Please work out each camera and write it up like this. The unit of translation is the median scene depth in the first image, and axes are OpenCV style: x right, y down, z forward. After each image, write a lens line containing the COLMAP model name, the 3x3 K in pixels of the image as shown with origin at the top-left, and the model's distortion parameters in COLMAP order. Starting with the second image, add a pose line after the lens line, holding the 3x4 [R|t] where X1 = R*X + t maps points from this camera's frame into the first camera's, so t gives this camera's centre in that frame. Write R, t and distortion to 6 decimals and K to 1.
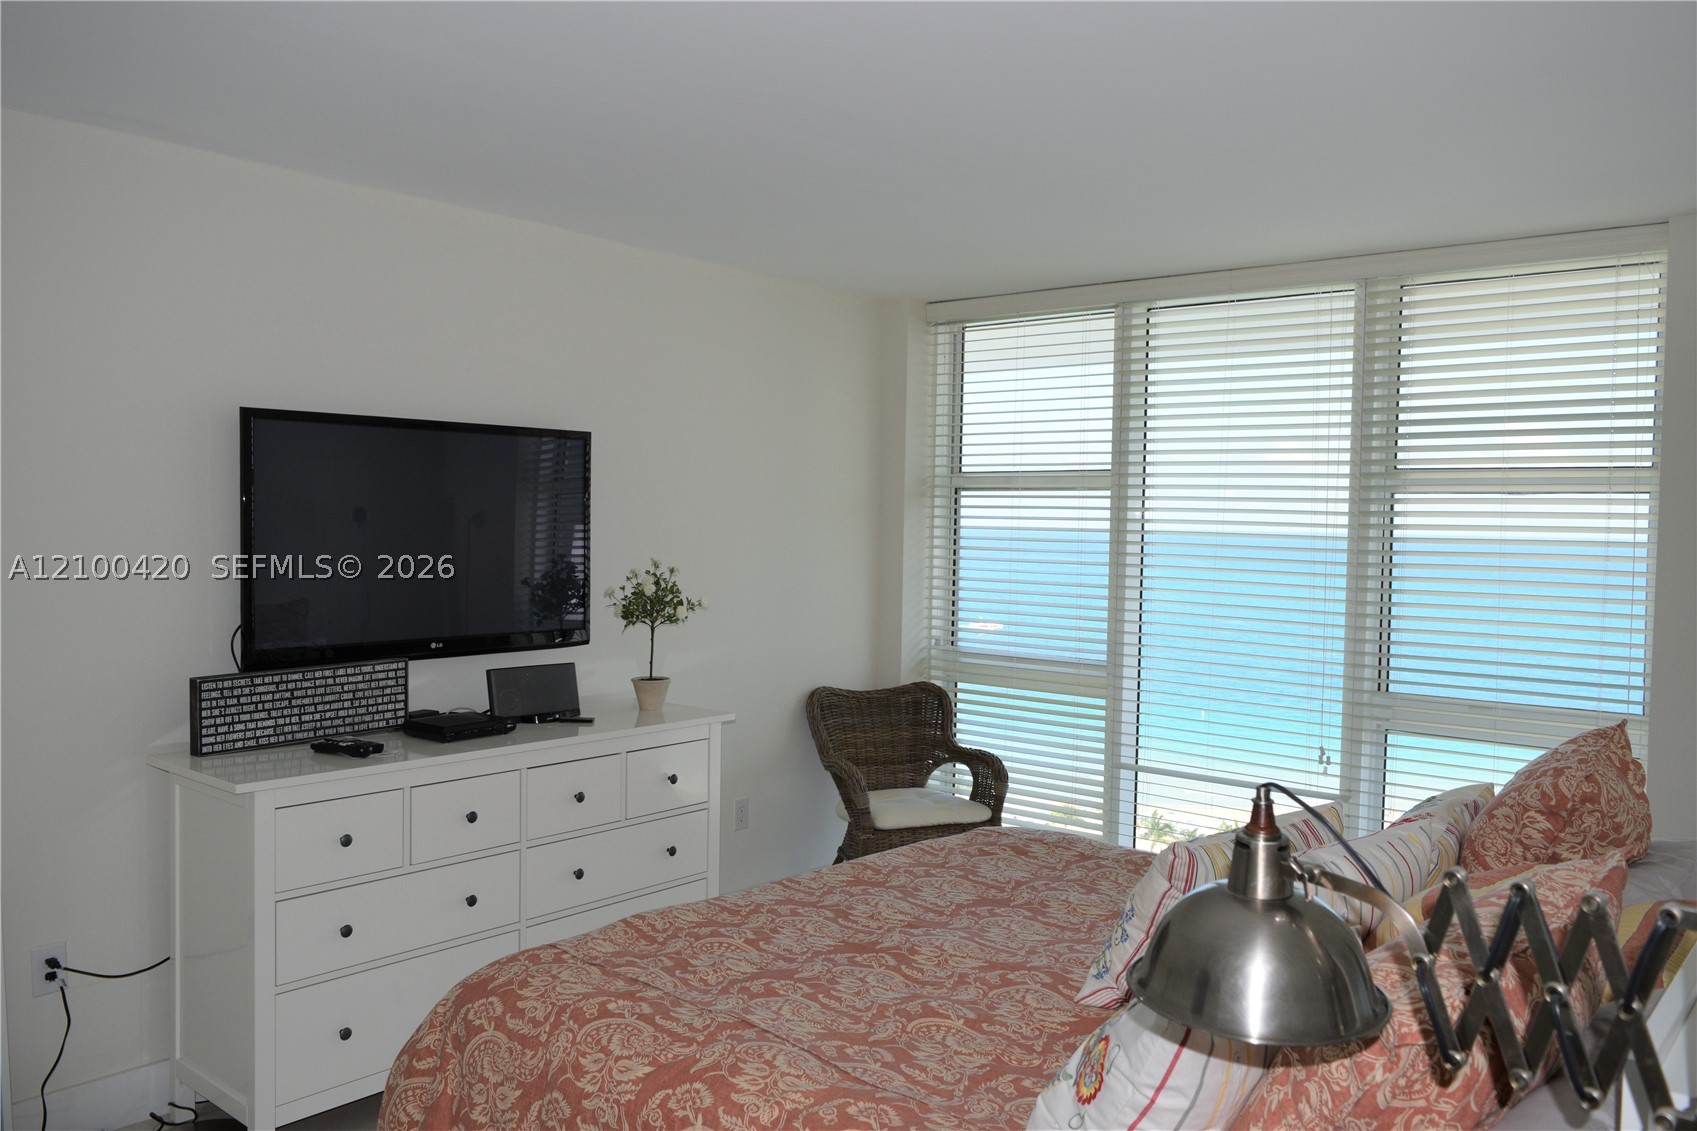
lens RADIAL K [[1314.8, 0, 846.5], [0, 1314.8, 561.0], [0, 0, 1]] dist [0.001442, -0.002470]
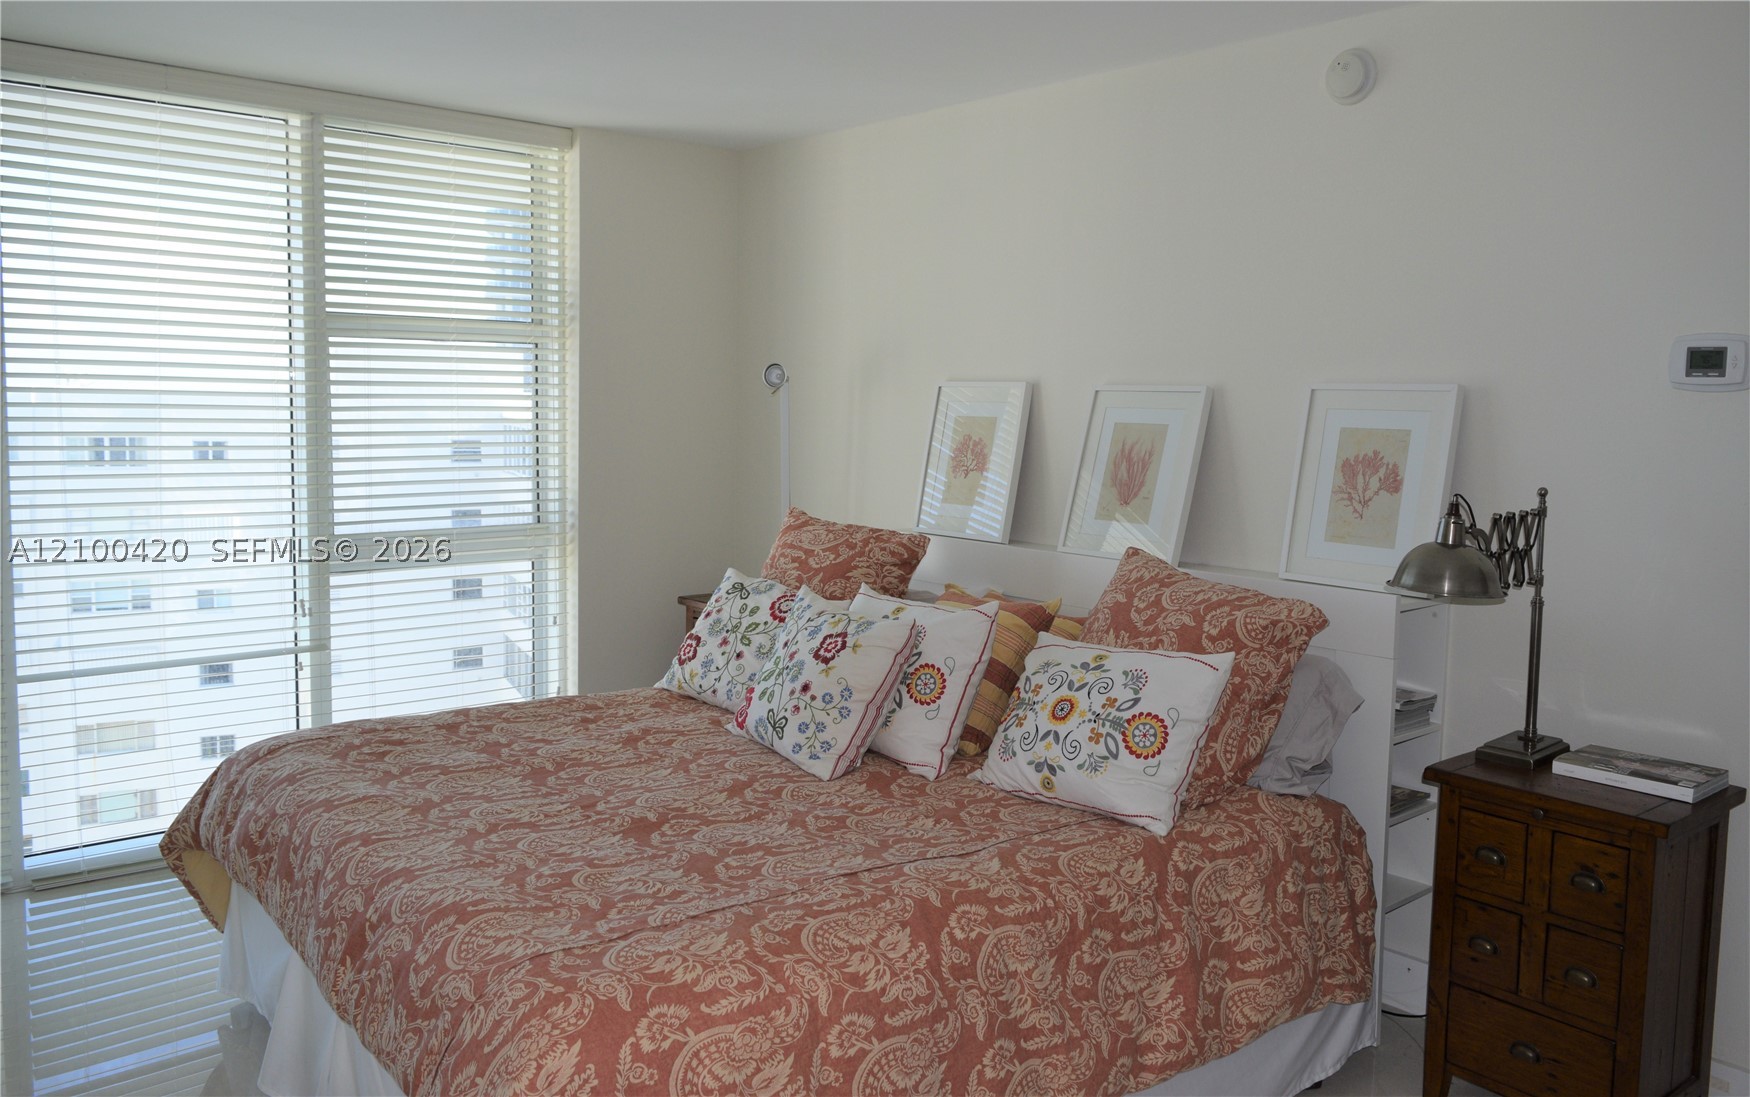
lens RADIAL K [[1339.6, 0, 874.3], [0, 1339.6, 543.5], [0, 0, 1]] dist [-0.006984, -0.000846]
pose [[0.142283, -0.114720, 0.983155, -0.853774], [0.014599, 0.993396, 0.113803, -0.012640], [-0.989718, -0.001839, 0.143019, 0.680444]]
